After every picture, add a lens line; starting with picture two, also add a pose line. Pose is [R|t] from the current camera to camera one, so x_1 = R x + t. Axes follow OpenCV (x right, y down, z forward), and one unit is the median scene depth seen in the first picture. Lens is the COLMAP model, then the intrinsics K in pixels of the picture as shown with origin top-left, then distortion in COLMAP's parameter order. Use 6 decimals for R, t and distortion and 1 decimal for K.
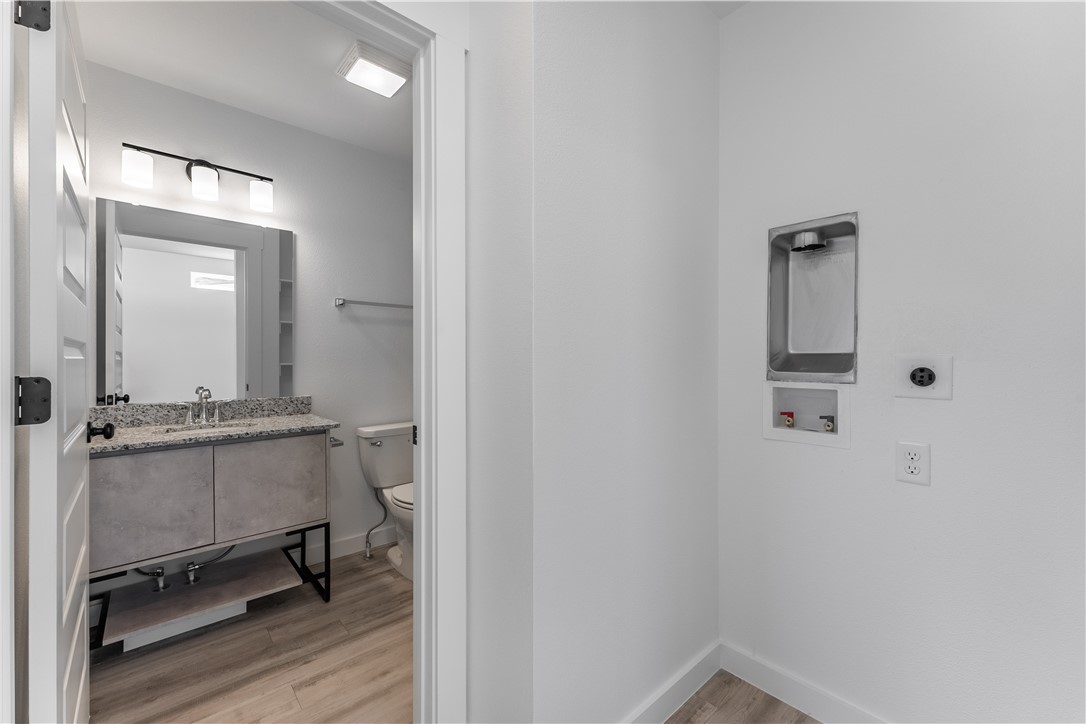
lens RADIAL K [[450.7, 0, 545.9], [0, 450.7, 361.9], [0, 0, 1]] dist [0.001889, -0.000603]
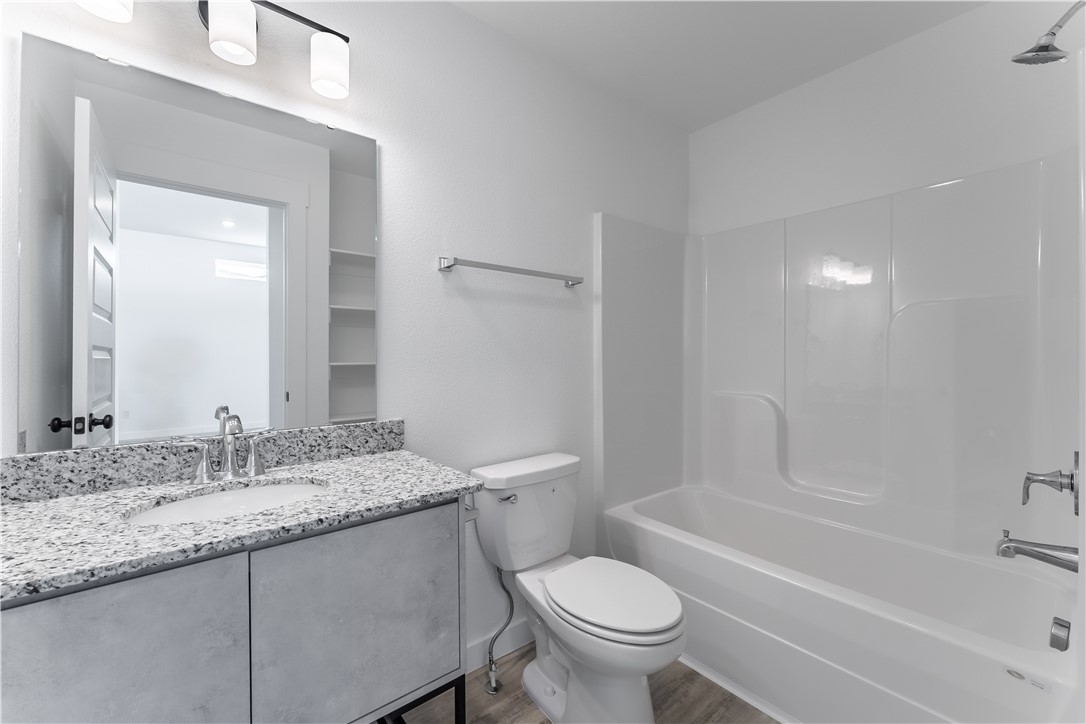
lens RADIAL K [[450.7, 0, 540.9], [0, 450.7, 356.2], [0, 0, 1]] dist [0.001889, -0.000603]
pose [[0.999011, -0.002009, -0.044426, -0.360712], [0.001738, 0.999980, -0.006154, -0.004177], [0.044437, 0.006071, 0.998994, 0.476115]]
